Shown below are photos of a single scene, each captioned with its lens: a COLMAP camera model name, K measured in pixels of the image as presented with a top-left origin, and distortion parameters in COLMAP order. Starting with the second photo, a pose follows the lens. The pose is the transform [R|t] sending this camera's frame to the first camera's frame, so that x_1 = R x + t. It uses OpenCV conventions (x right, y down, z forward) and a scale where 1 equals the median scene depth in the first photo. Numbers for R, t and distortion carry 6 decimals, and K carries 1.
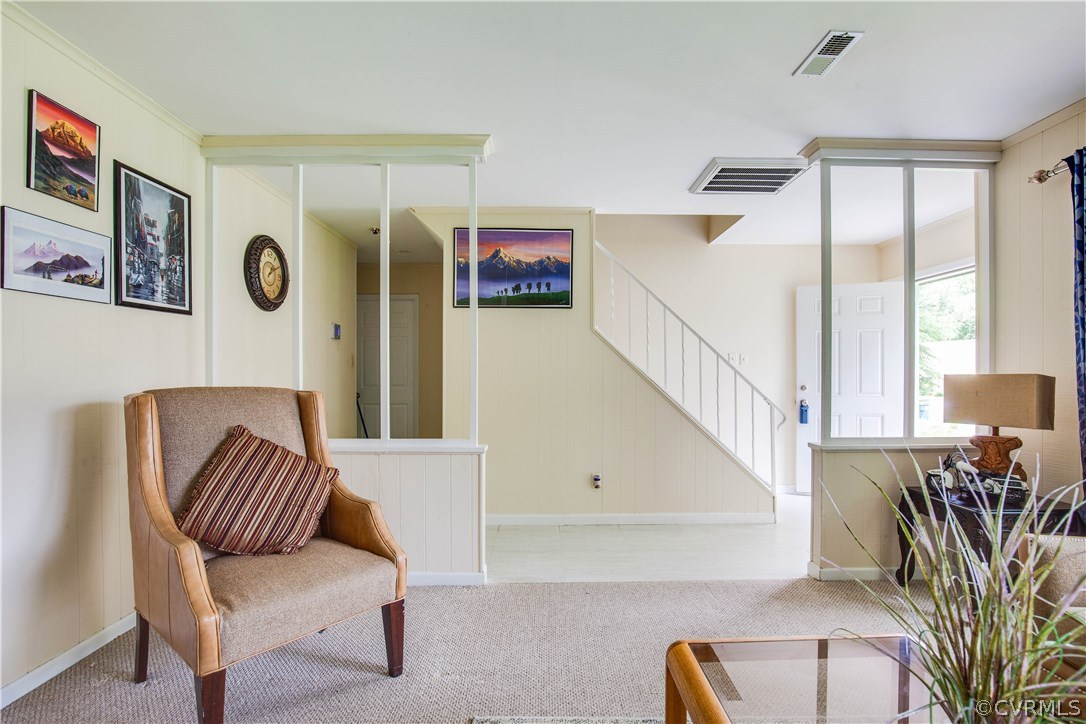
lens RADIAL K [[506.5, 0, 551.9], [0, 506.5, 356.8], [0, 0, 1]] dist [-0.033709, 0.008252]
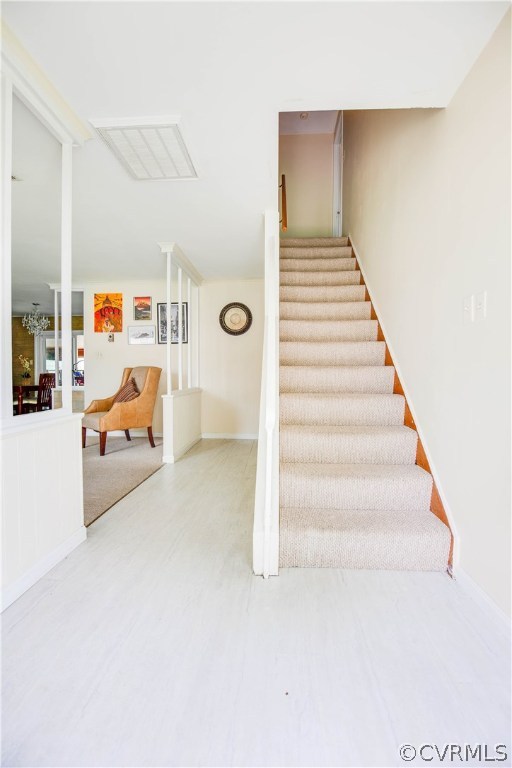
lens RADIAL K [[358.2, 0, 251.2], [0, 358.2, 370.8], [0, 0, 1]] dist [-0.033709, 0.008252]
pose [[-0.097859, 0.003370, -0.995195, 1.699227], [0.023170, 0.999731, 0.001107, 0.108763], [0.994931, -0.022950, -0.097911, 1.997492]]
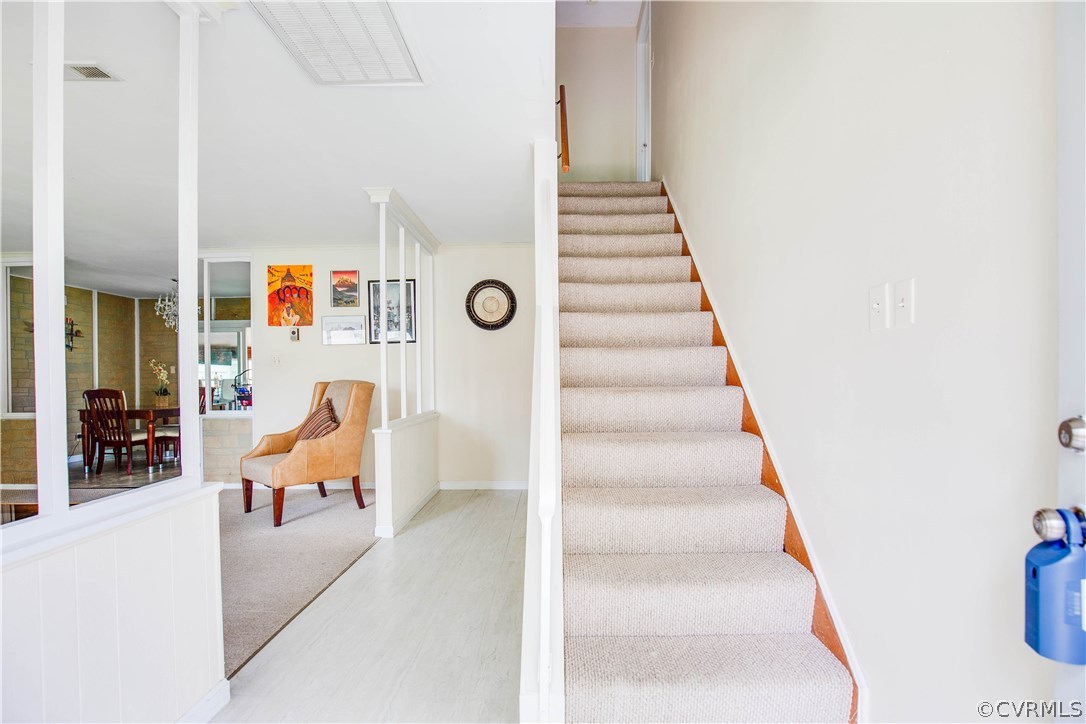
lens RADIAL K [[506.5, 0, 551.9], [0, 506.5, 356.8], [0, 0, 1]] dist [-0.033709, 0.008252]
pose [[-0.030306, -0.015798, -0.999416, 1.493016], [0.034612, 0.999259, -0.016845, 0.027138], [0.998941, -0.035102, -0.029737, 1.988047]]
